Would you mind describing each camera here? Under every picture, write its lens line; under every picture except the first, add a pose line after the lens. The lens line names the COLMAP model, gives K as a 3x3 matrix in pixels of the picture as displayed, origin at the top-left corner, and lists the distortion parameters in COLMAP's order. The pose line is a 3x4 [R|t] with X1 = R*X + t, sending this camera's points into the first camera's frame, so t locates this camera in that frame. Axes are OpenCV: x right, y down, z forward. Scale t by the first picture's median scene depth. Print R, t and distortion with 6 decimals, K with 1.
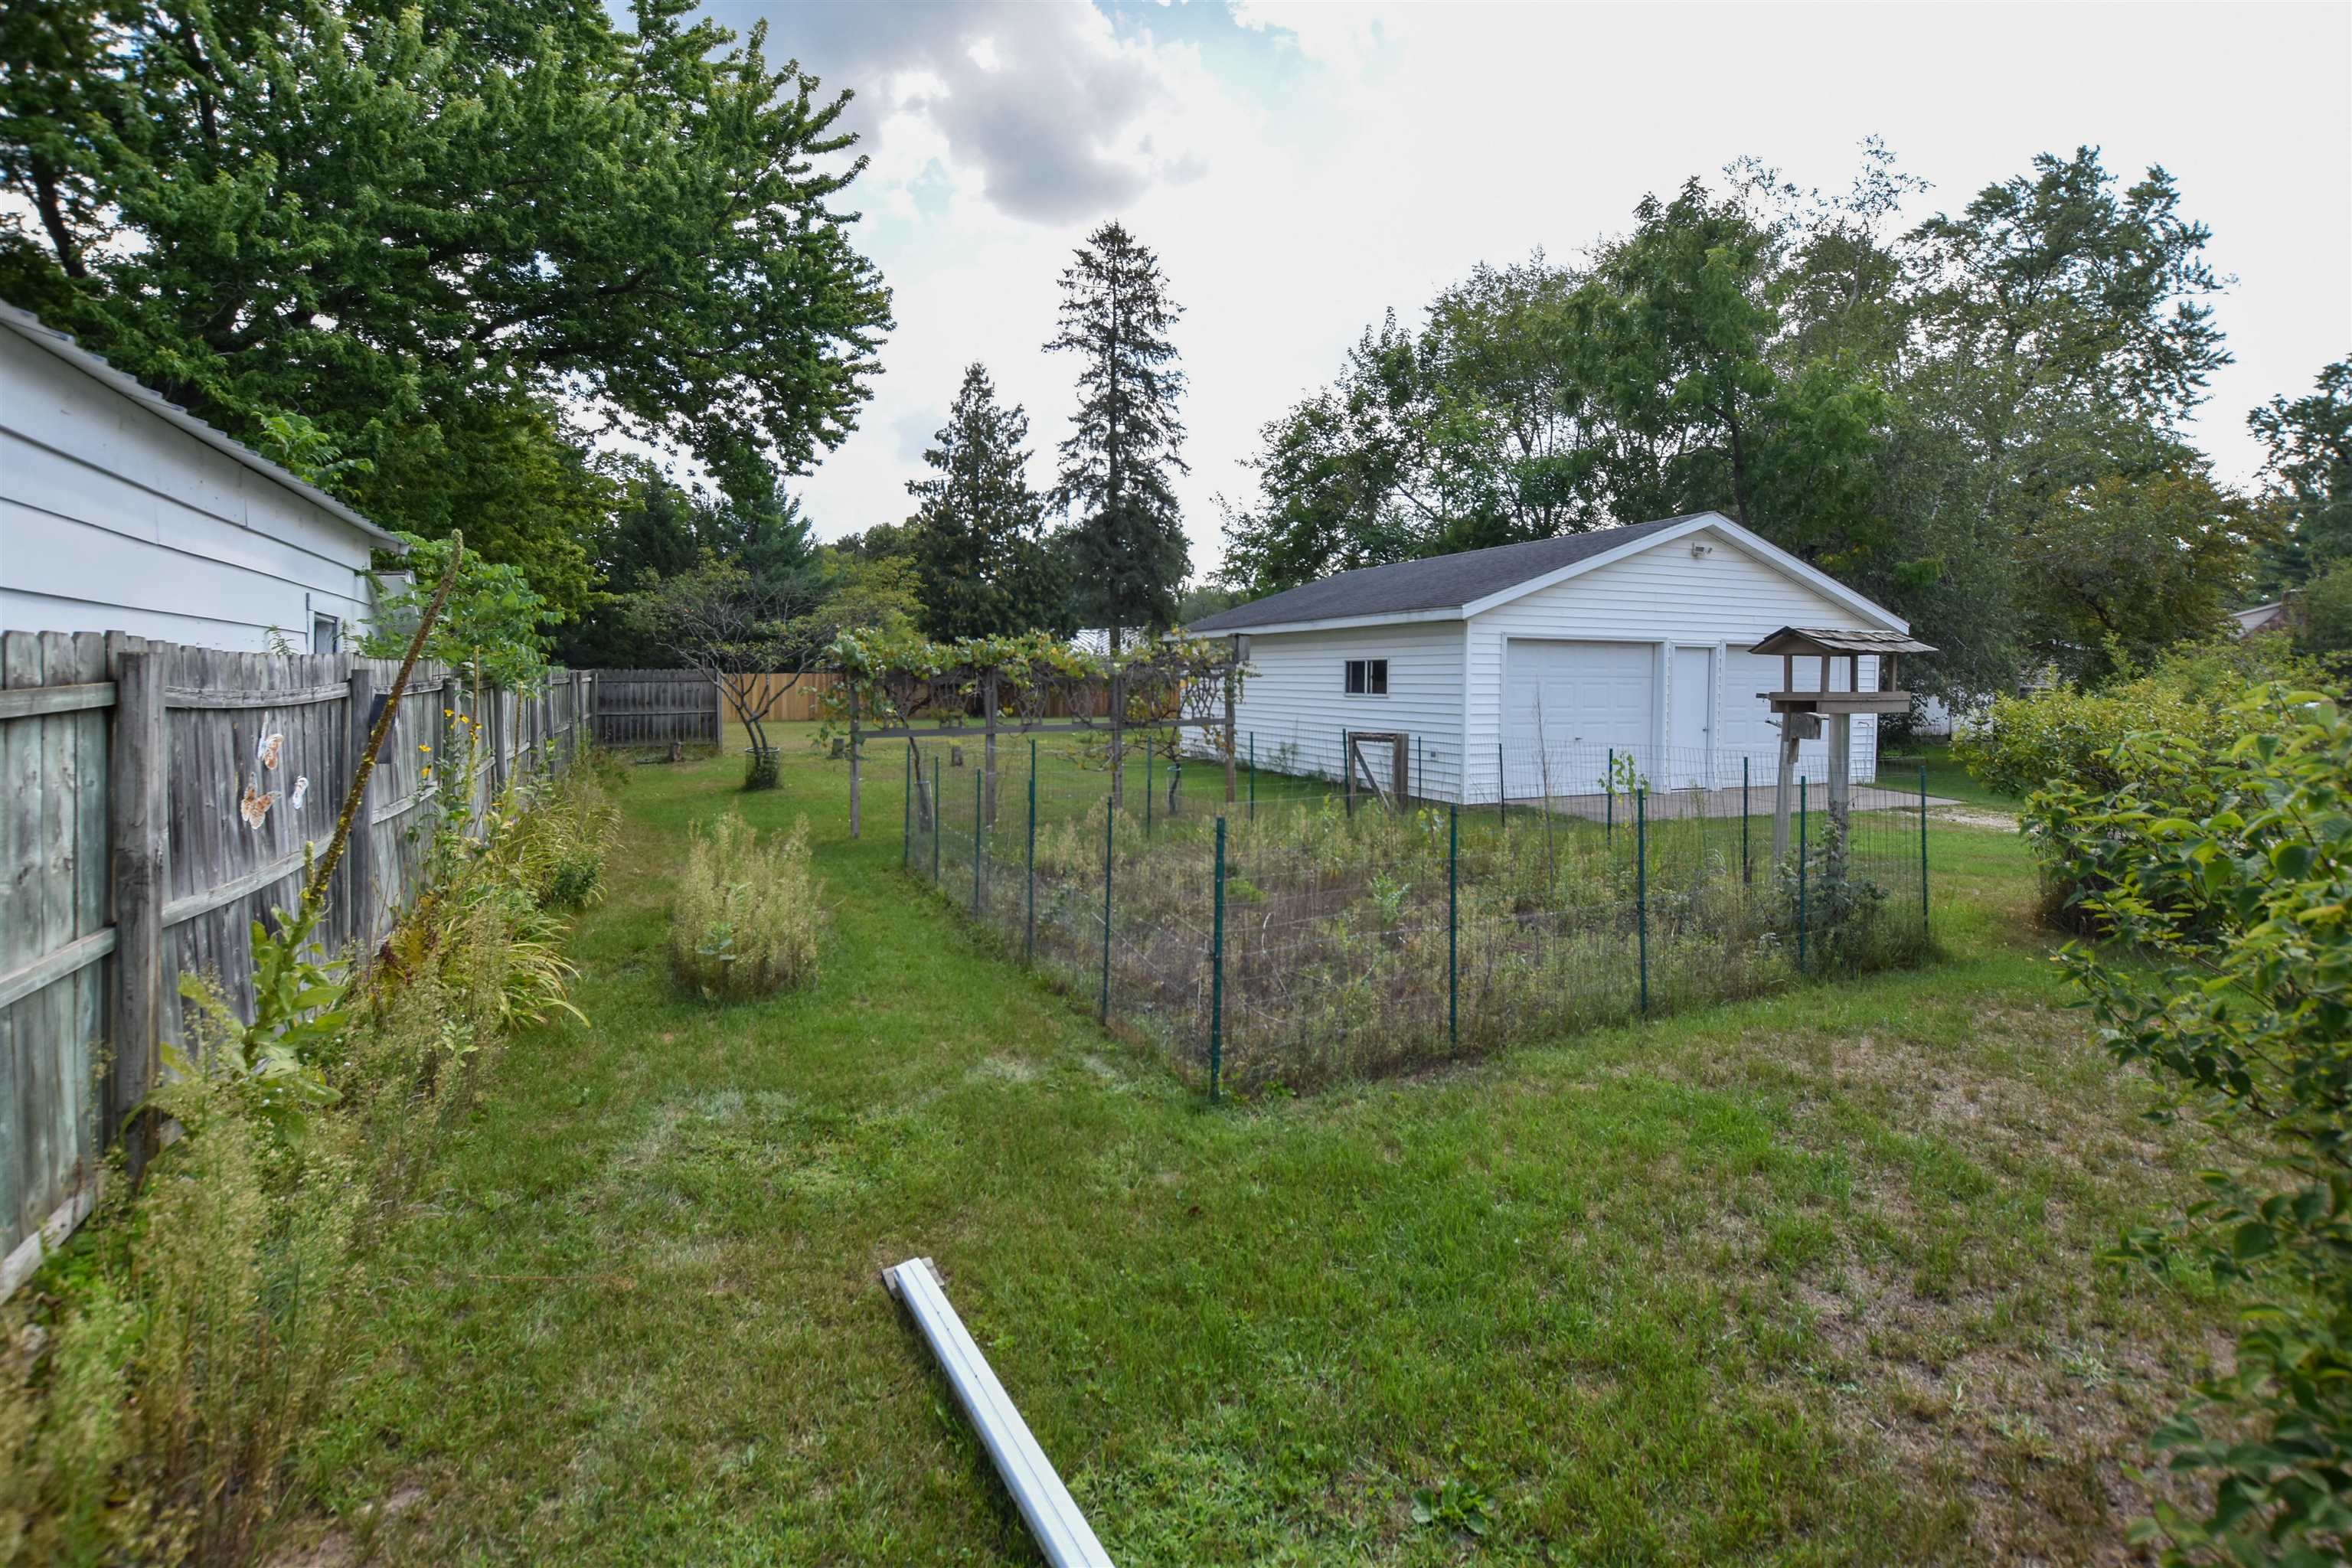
lens RADIAL K [[992.4, 0, 1234.1], [0, 992.4, 709.6], [0, 0, 1]] dist [-0.001209, 0.000081]
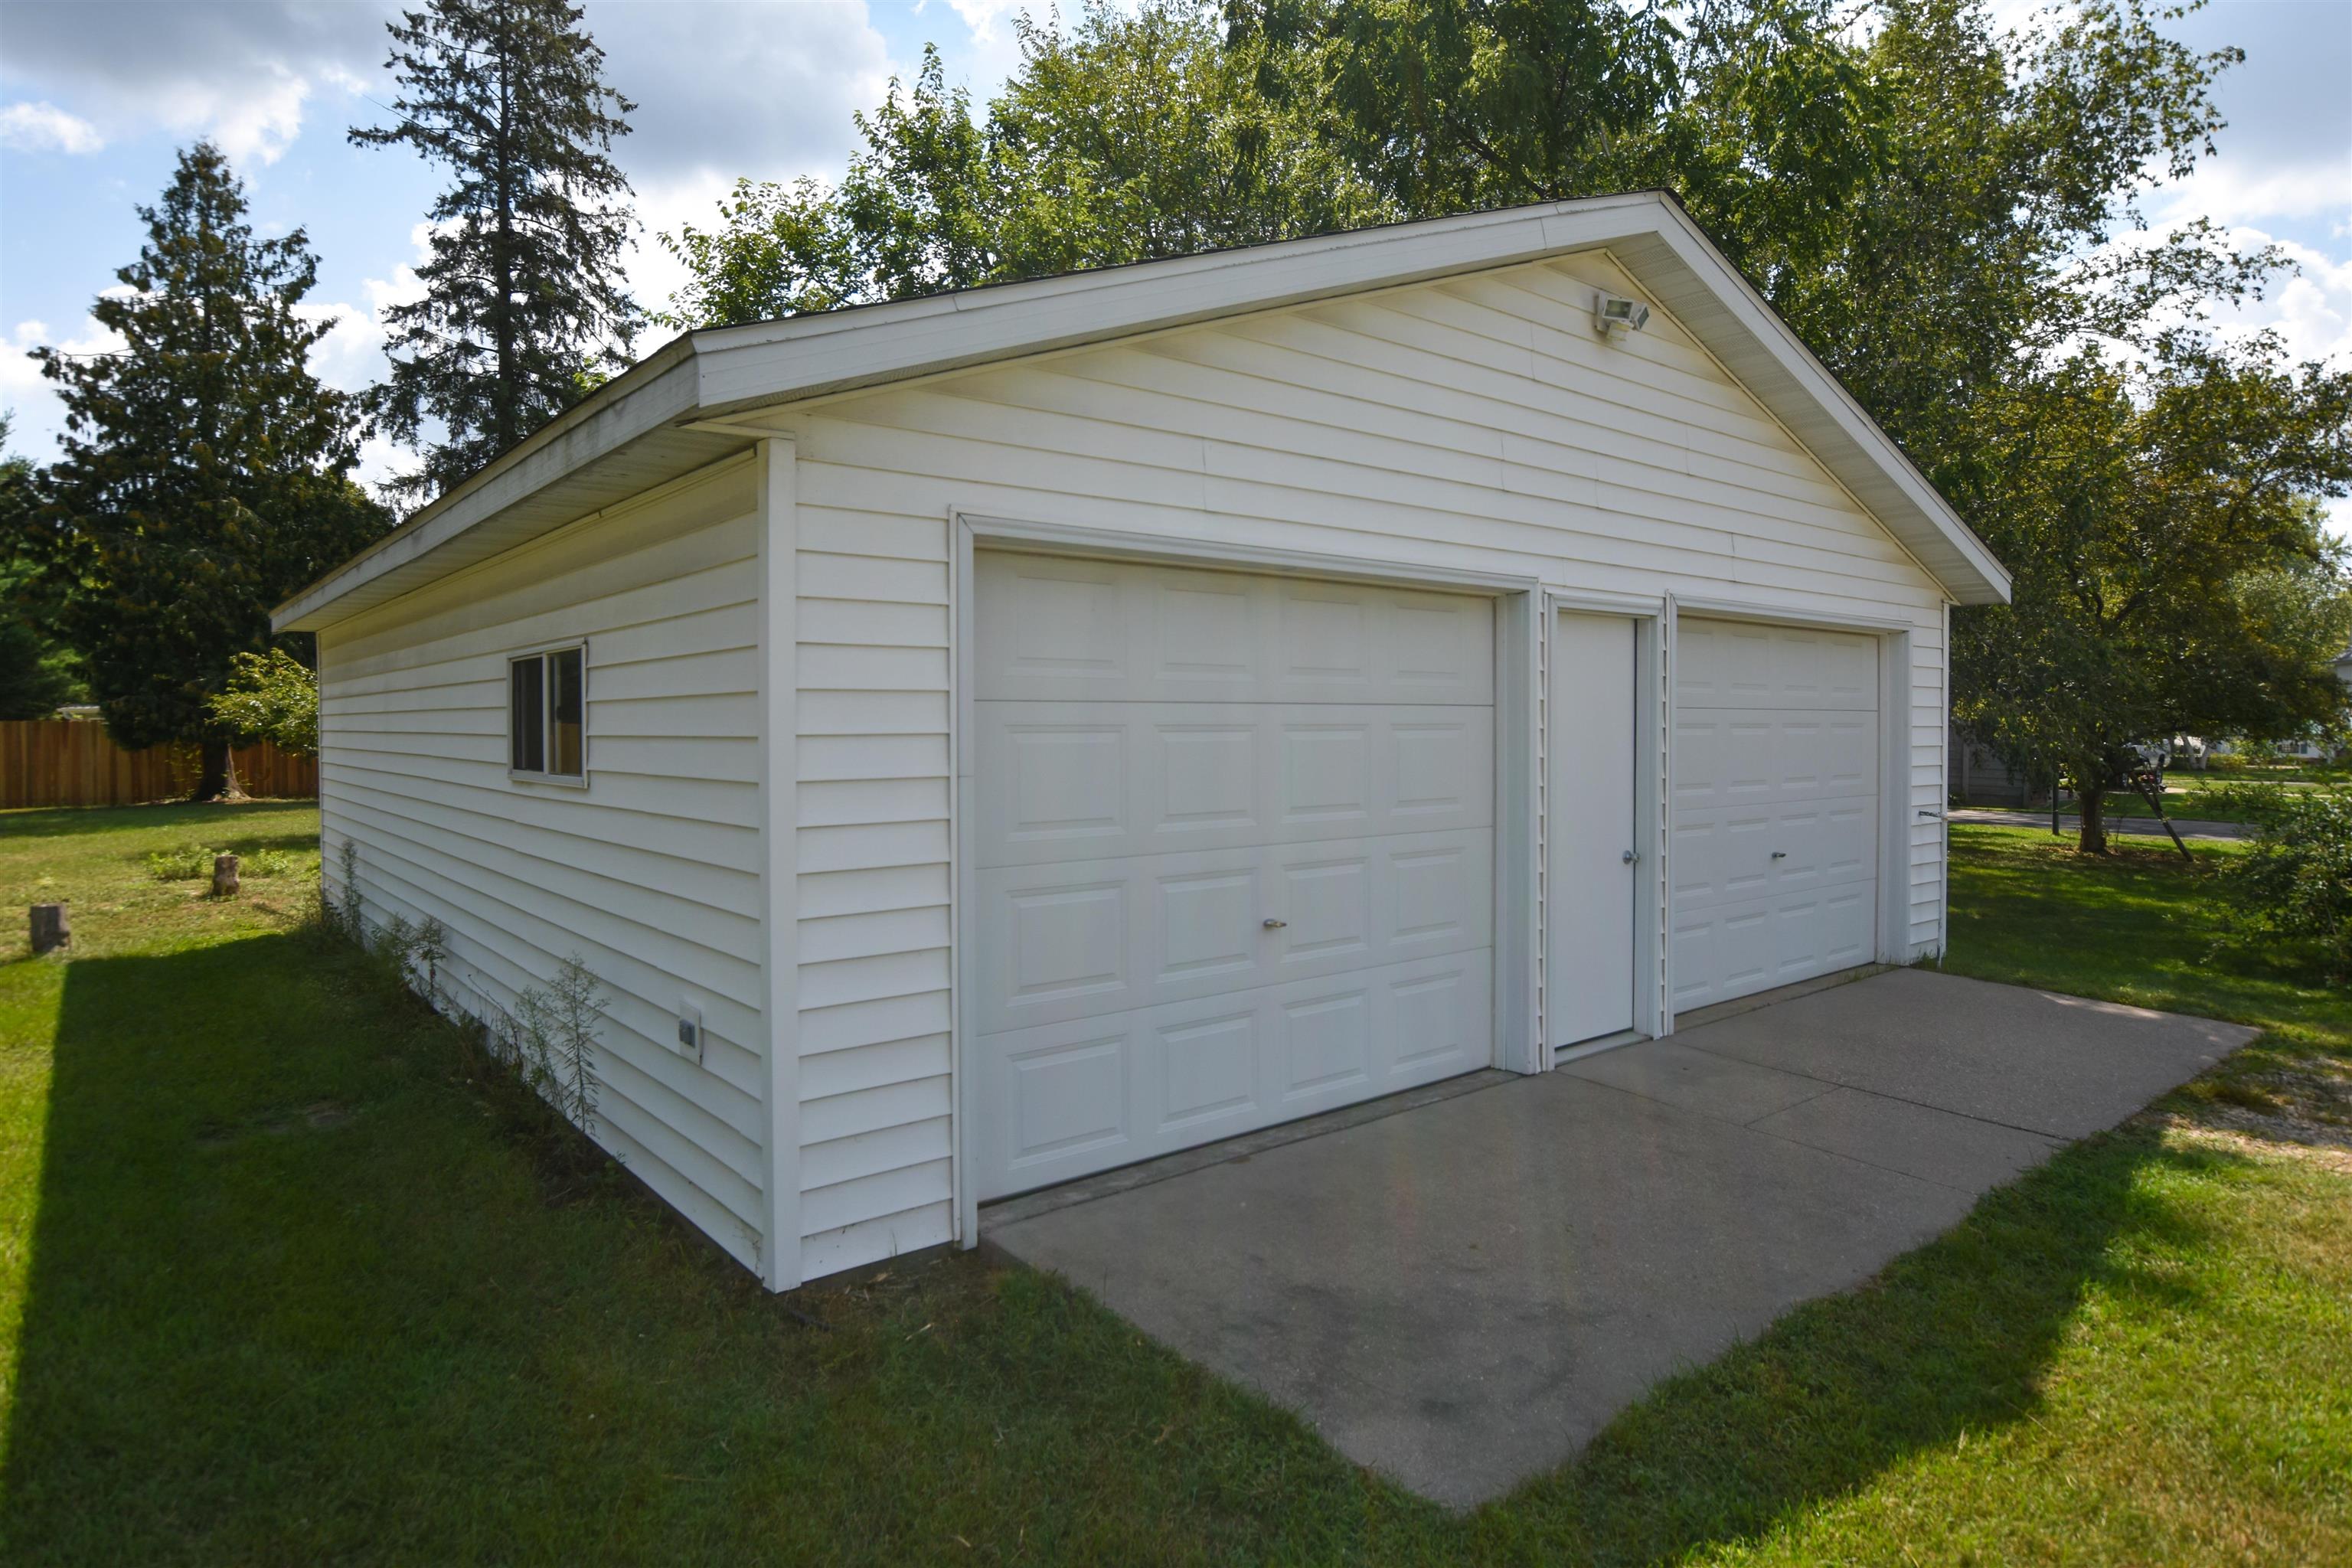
lens RADIAL K [[1314.8, 0, 1176.0], [0, 1314.8, 784.0], [0, 0, 1]] dist [-0.000056, 0.000298]
pose [[0.965641, -0.020264, 0.259087, 0.056867], [0.016567, 0.999728, 0.016444, -0.004370], [-0.259350, -0.011586, 0.965714, 0.162348]]
